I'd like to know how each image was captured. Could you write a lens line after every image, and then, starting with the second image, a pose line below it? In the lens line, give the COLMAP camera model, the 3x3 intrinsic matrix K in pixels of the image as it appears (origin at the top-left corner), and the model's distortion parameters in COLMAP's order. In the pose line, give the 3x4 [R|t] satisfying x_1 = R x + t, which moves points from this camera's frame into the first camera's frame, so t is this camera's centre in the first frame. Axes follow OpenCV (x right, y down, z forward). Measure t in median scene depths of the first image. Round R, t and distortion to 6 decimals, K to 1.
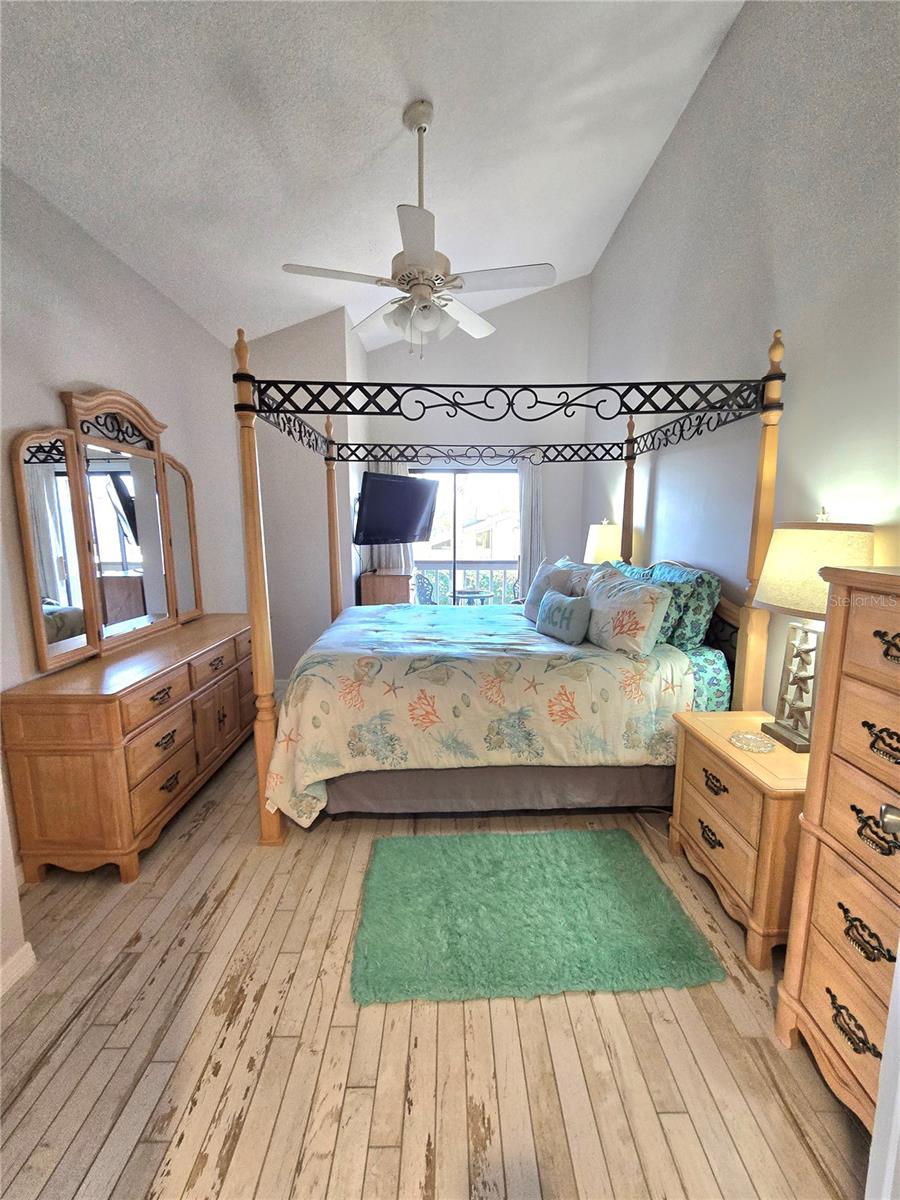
lens RADIAL K [[489.9, 0, 453.4], [0, 489.9, 601.2], [0, 0, 1]] dist [-0.002797, 0.001387]
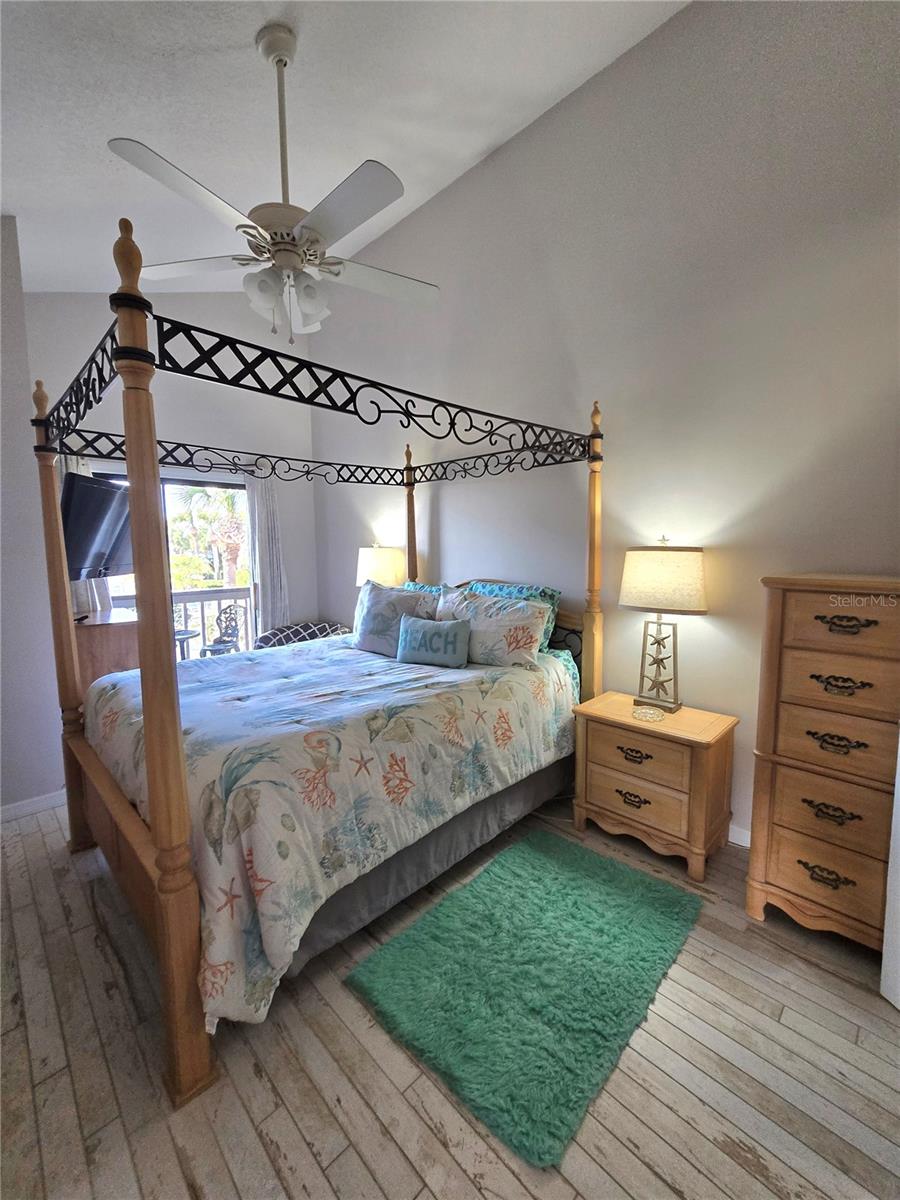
lens RADIAL K [[489.9, 0, 448.9], [0, 489.9, 597.4], [0, 0, 1]] dist [-0.002797, 0.001387]
pose [[0.722268, -0.080559, 0.686905, -0.560716], [0.113343, 0.993552, -0.002656, -0.067827], [-0.682262, 0.079774, 0.726742, 0.344264]]
